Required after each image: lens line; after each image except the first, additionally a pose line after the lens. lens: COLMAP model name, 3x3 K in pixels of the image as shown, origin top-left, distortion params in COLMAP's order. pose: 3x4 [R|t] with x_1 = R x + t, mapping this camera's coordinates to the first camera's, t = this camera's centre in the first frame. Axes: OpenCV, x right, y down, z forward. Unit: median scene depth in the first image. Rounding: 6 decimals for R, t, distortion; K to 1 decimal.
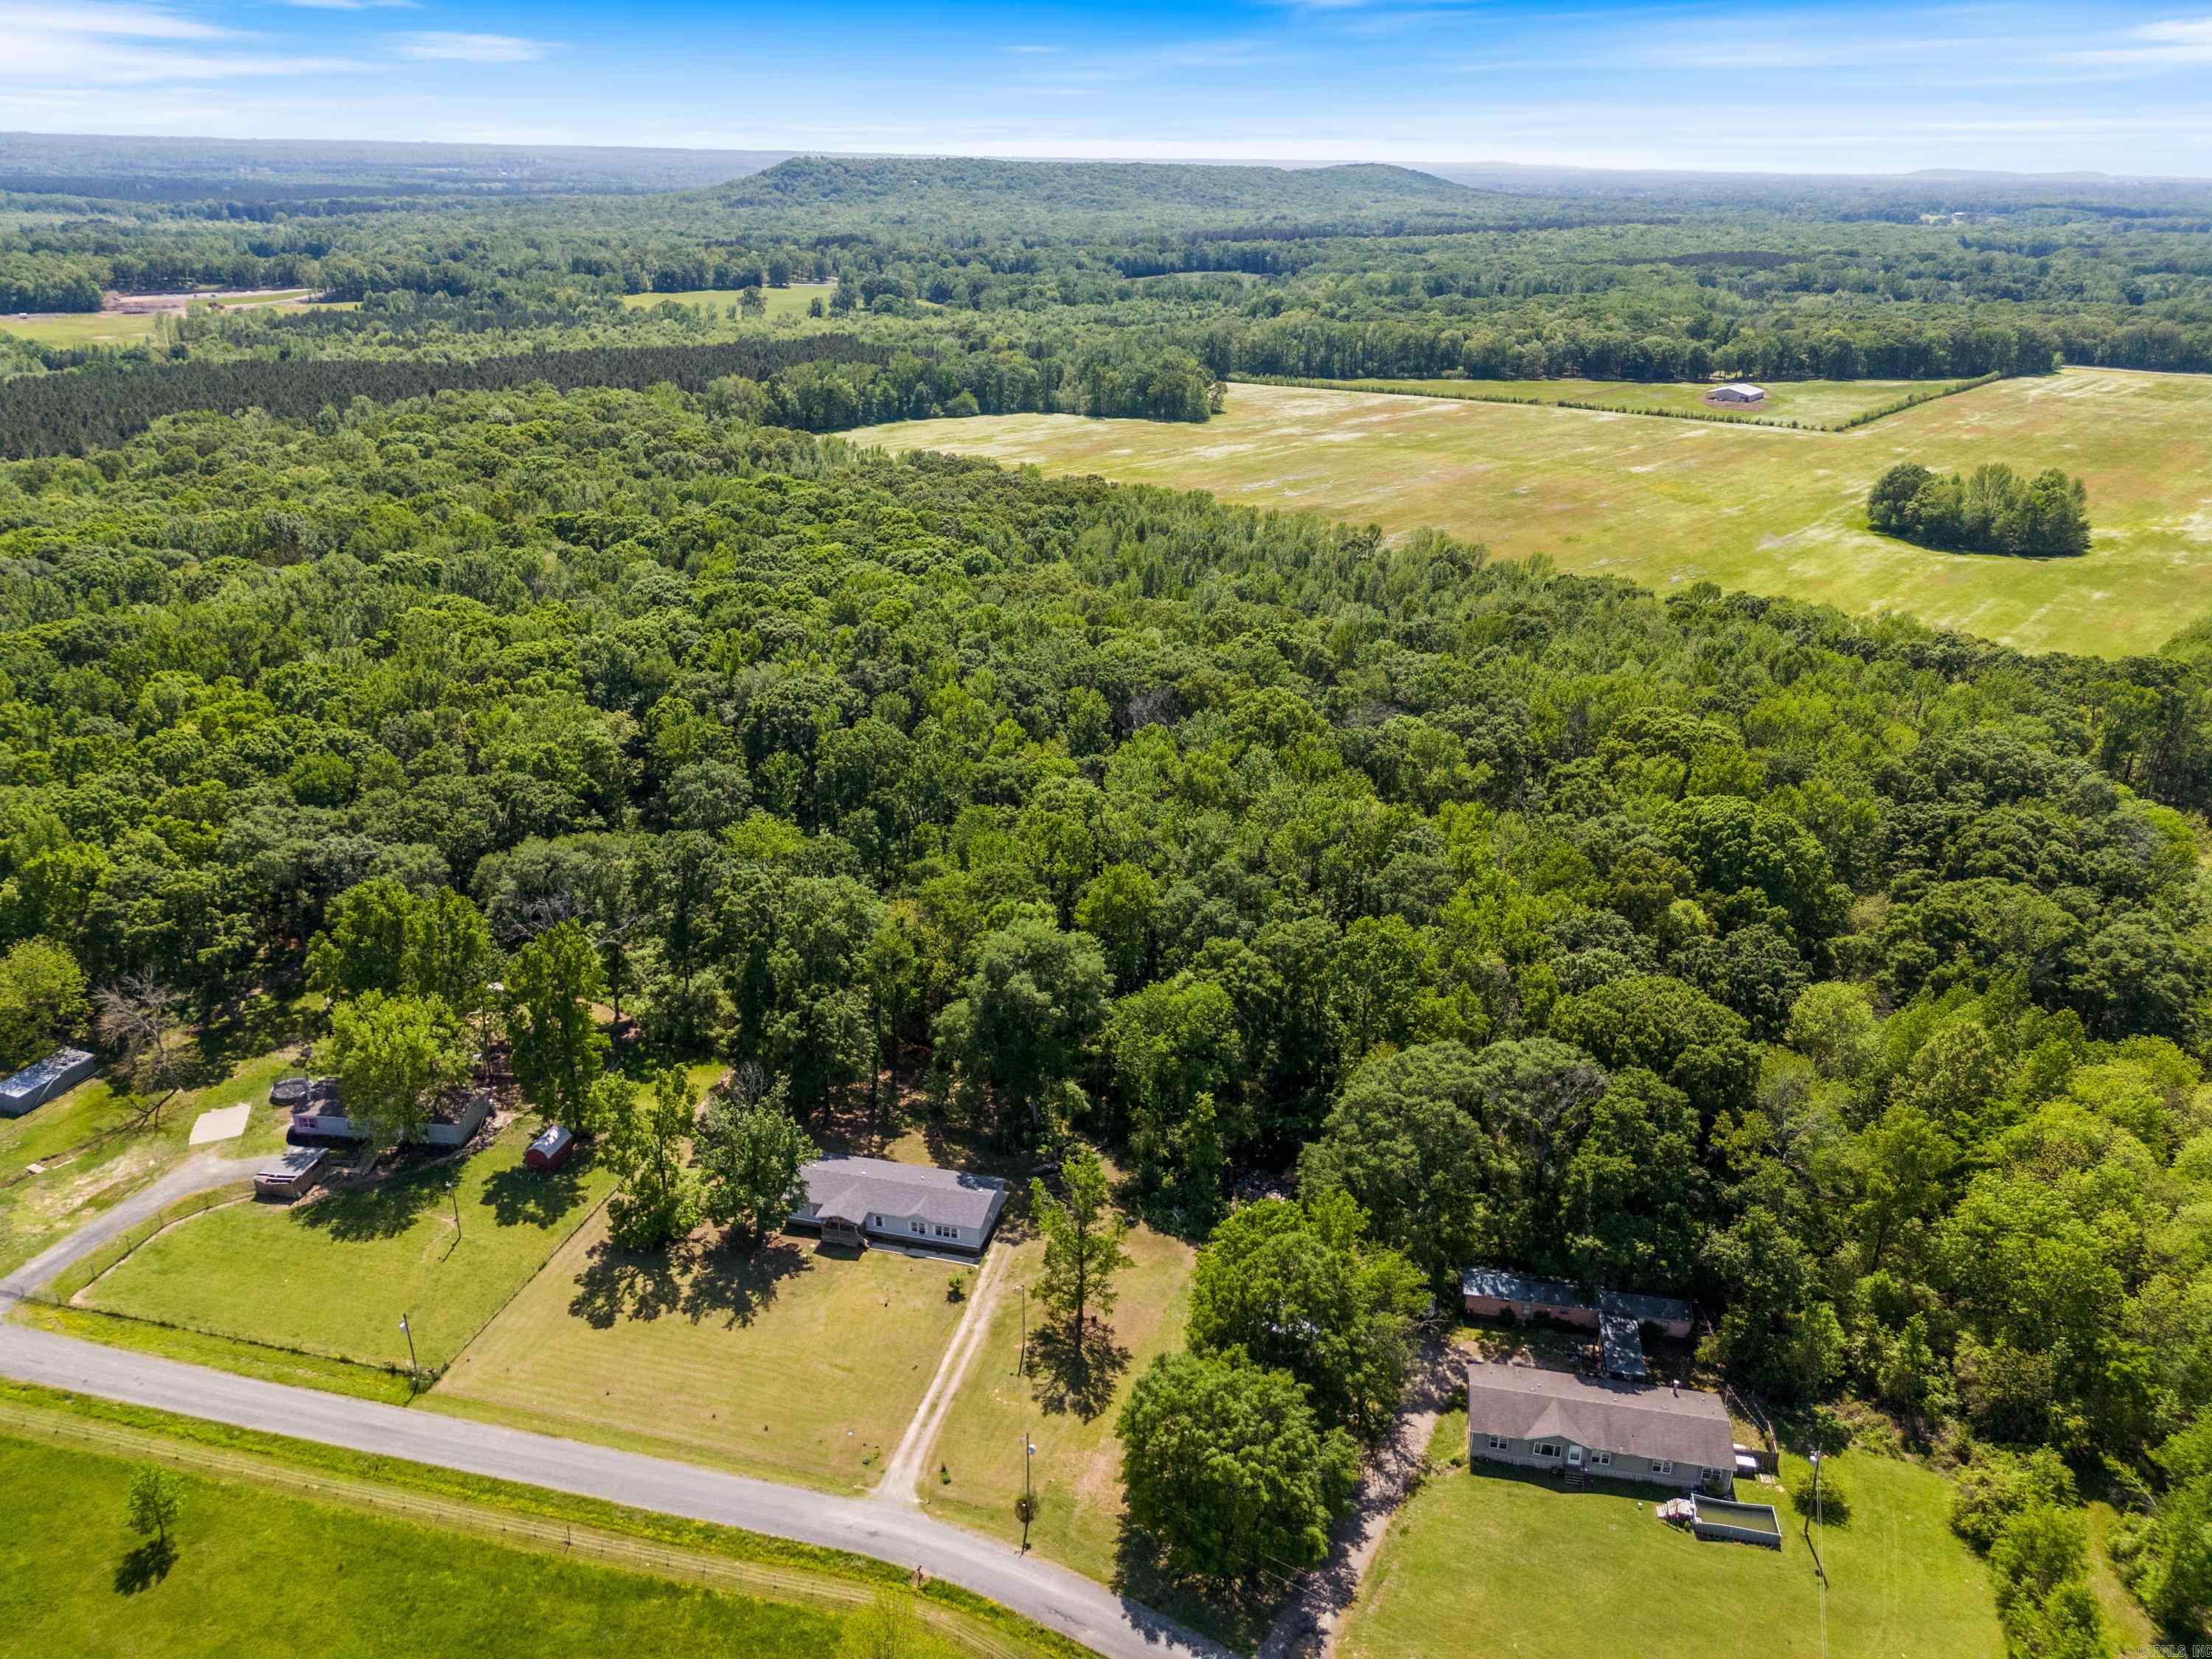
lens RADIAL K [[1659.2, 0, 1084.2], [0, 1659.2, 827.3], [0, 0, 1]] dist [0.068282, -0.050250]
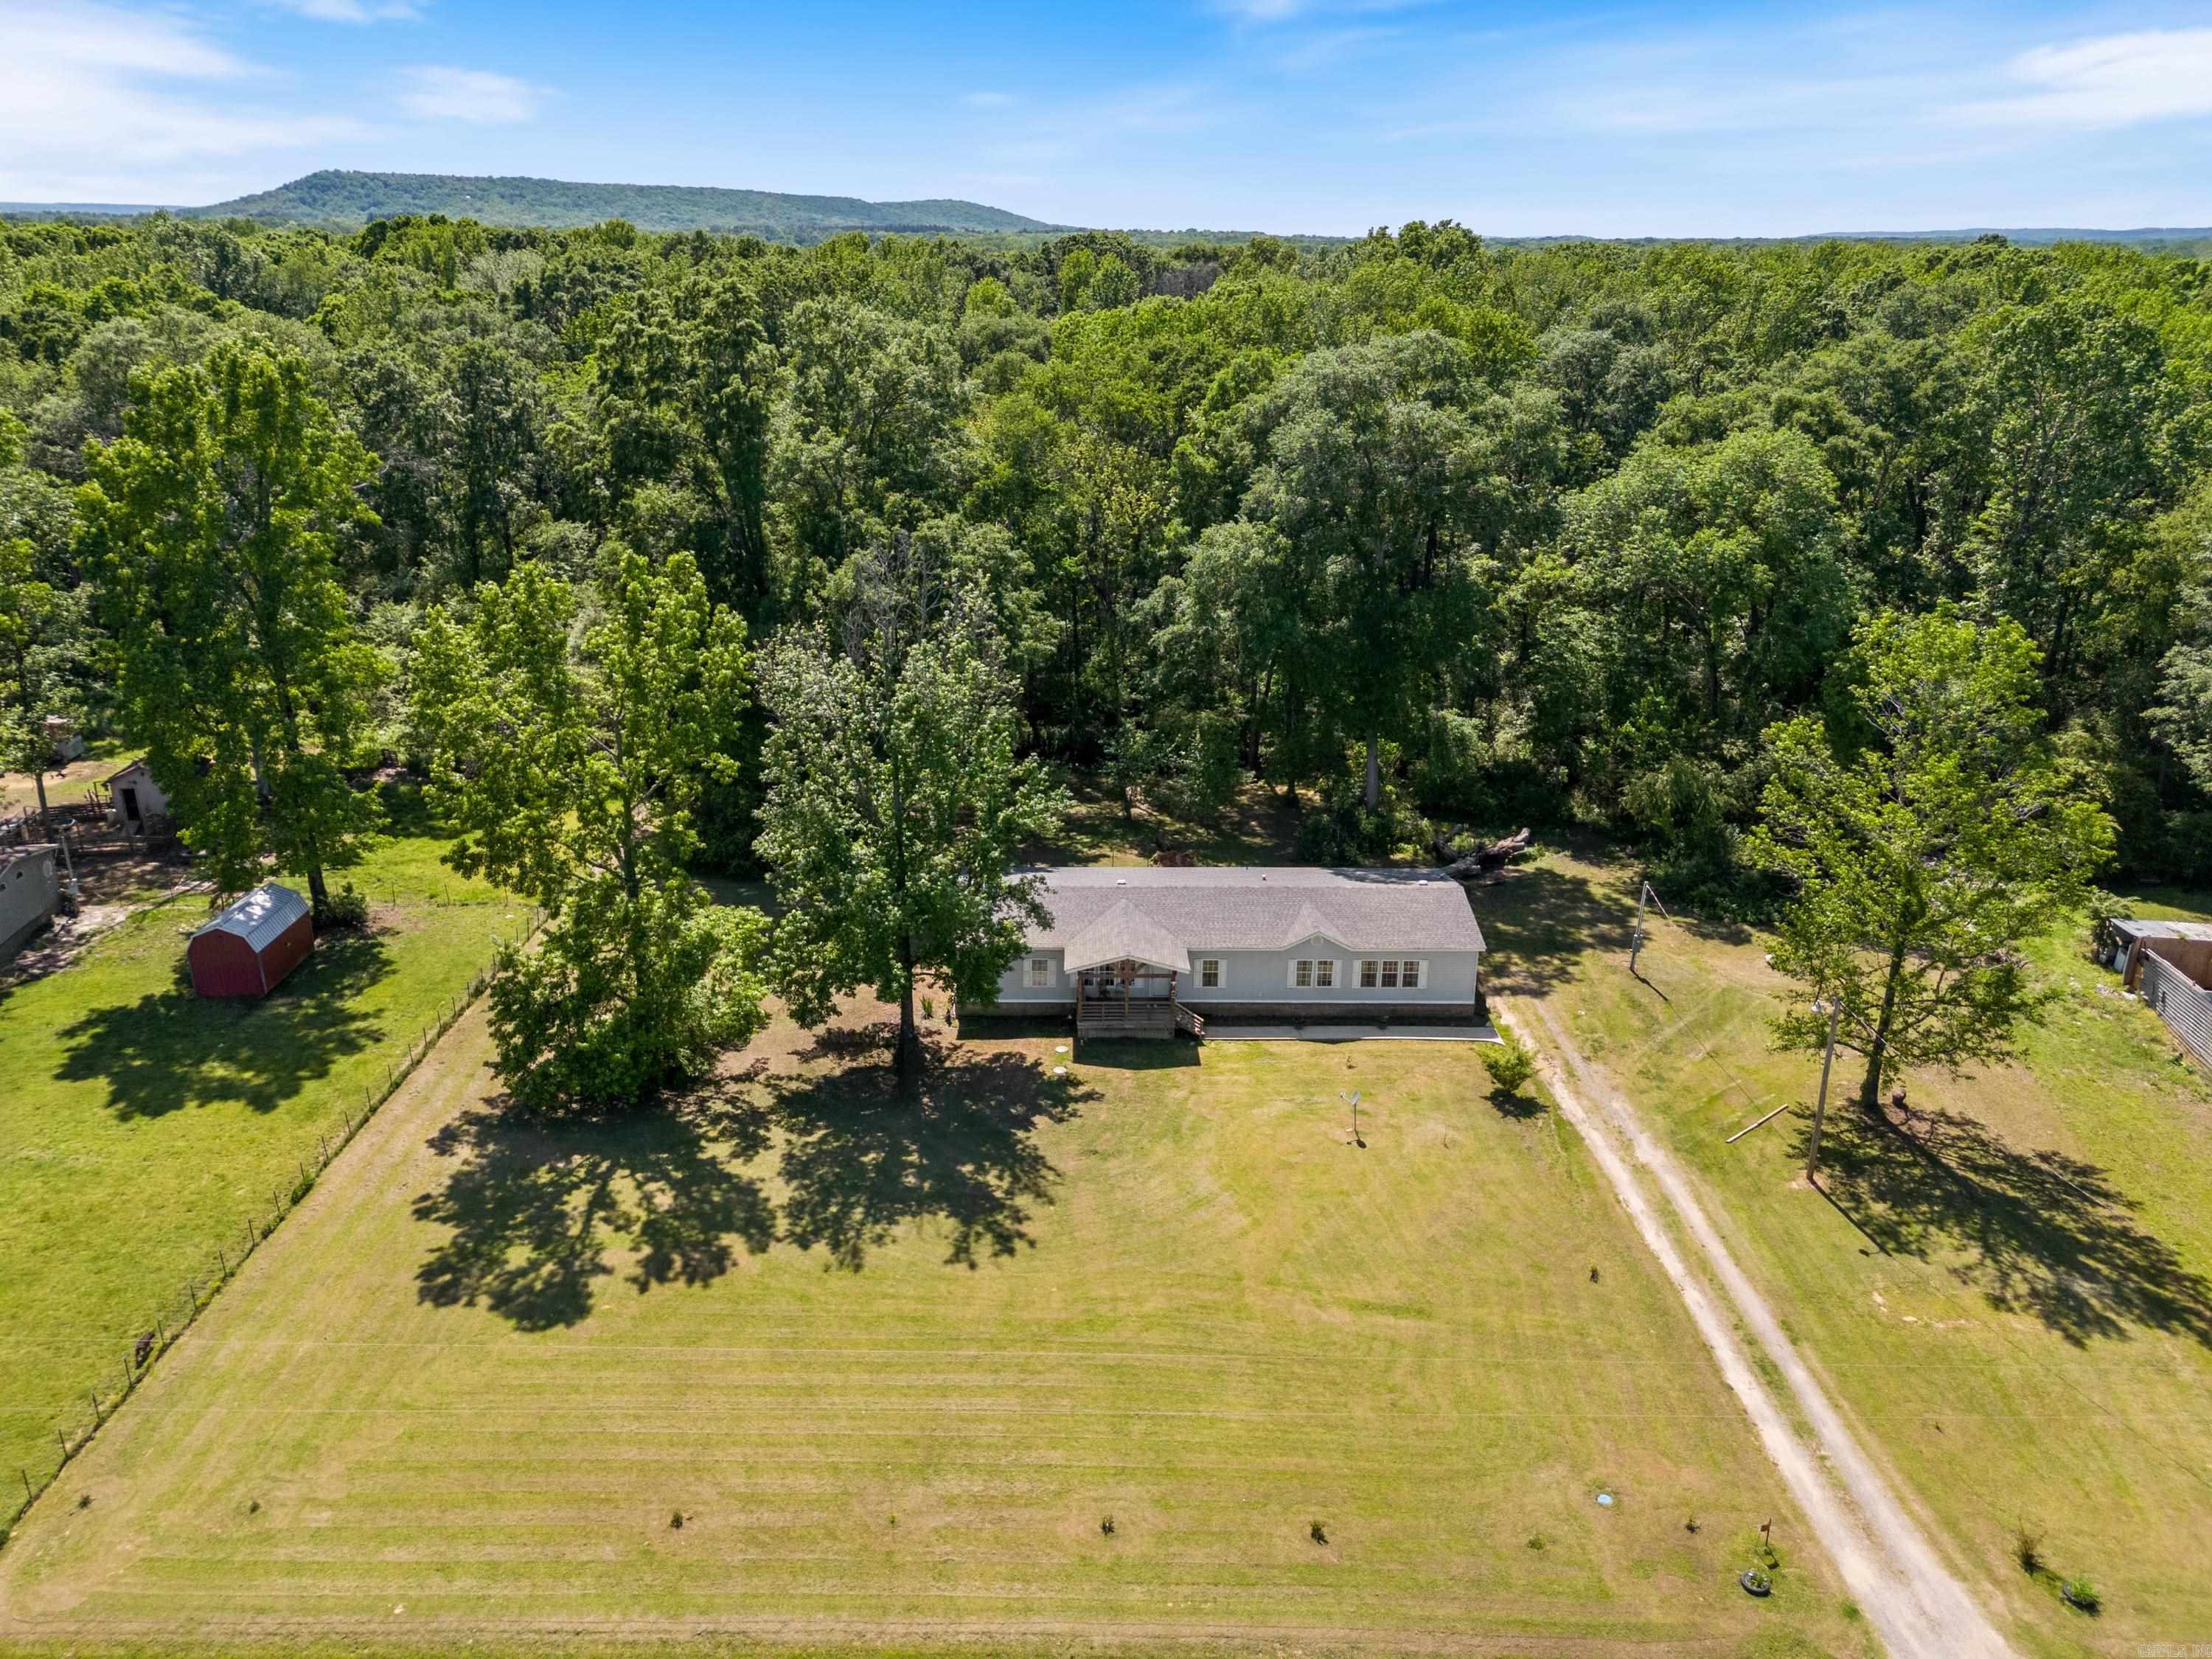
lens RADIAL K [[1659.2, 0, 1107.4], [0, 1659.2, 821.3], [0, 0, 1]] dist [0.068282, -0.050250]
pose [[0.966038, -0.088968, 0.242600, -0.234631], [0.099546, 0.994529, -0.031674, 0.207745], [-0.238455, 0.054748, 0.969609, 0.616951]]
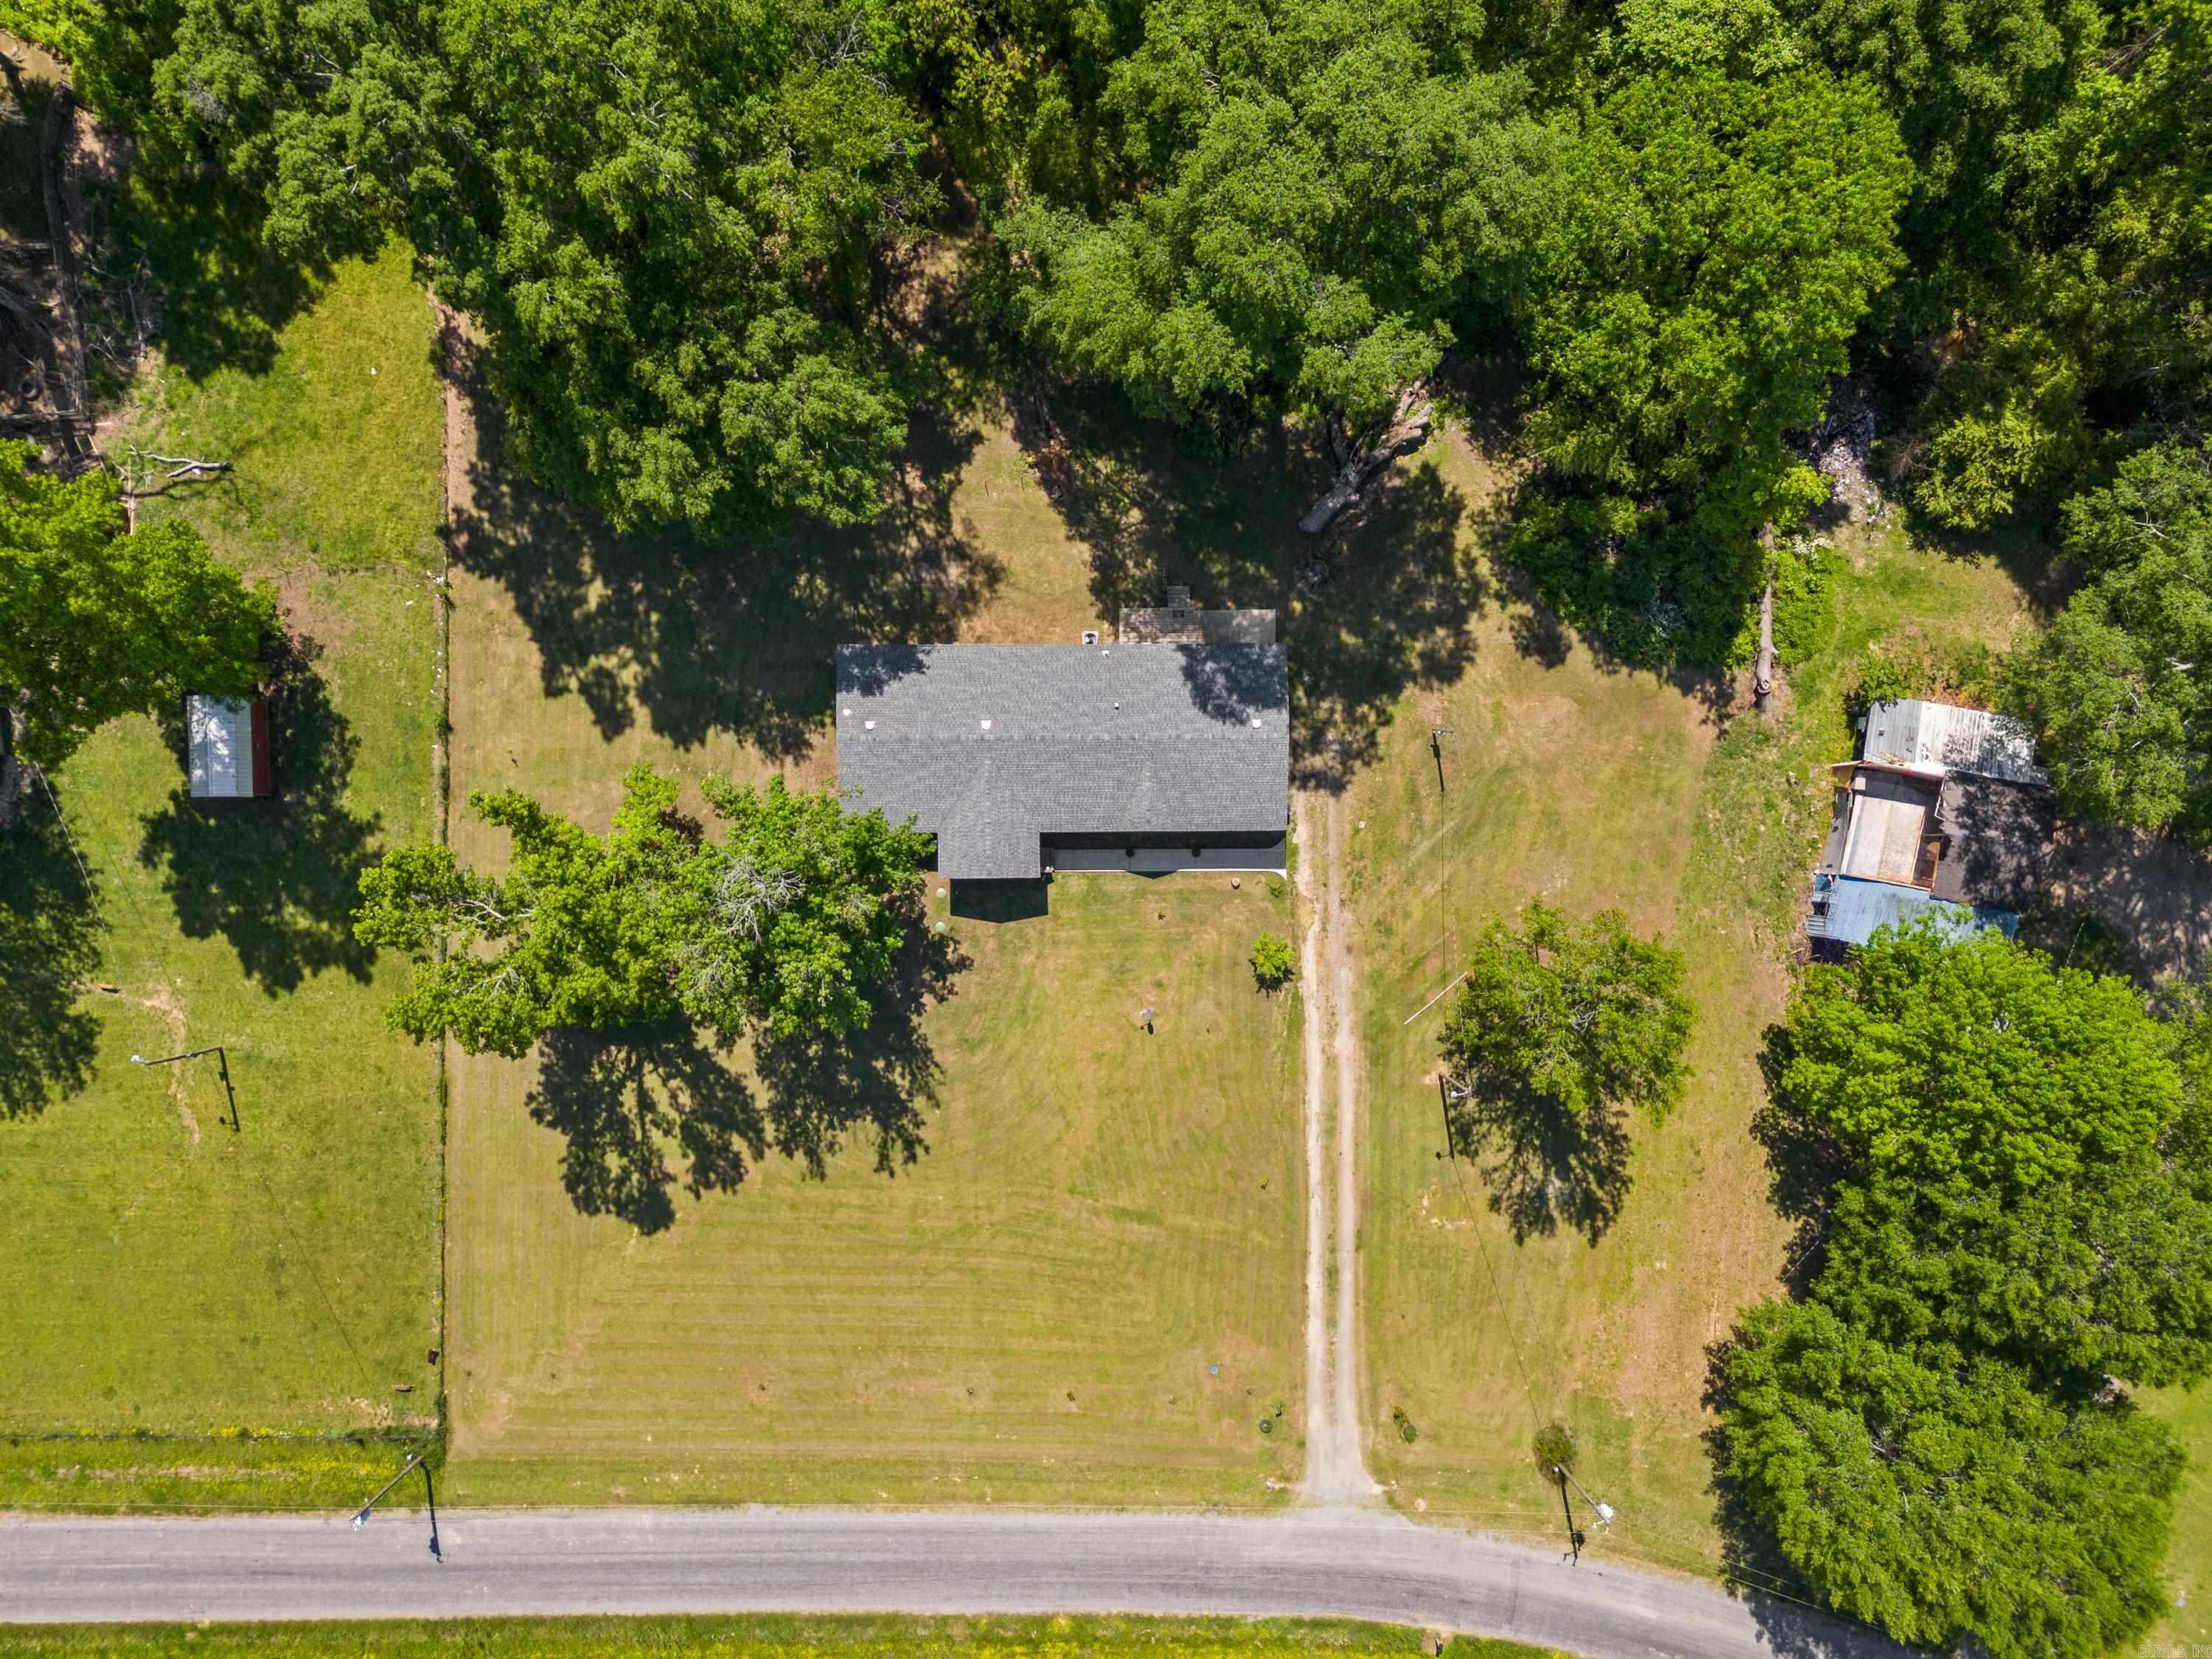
lens RADIAL K [[1659.2, 0, 1093.0], [0, 1659.2, 832.0], [0, 0, 1]] dist [0.068282, -0.050250]
pose [[0.969448, -0.245040, -0.011211, -0.107197], [0.087515, 0.302816, 0.949022, -0.208866], [-0.229153, -0.921009, 0.315009, 0.836565]]
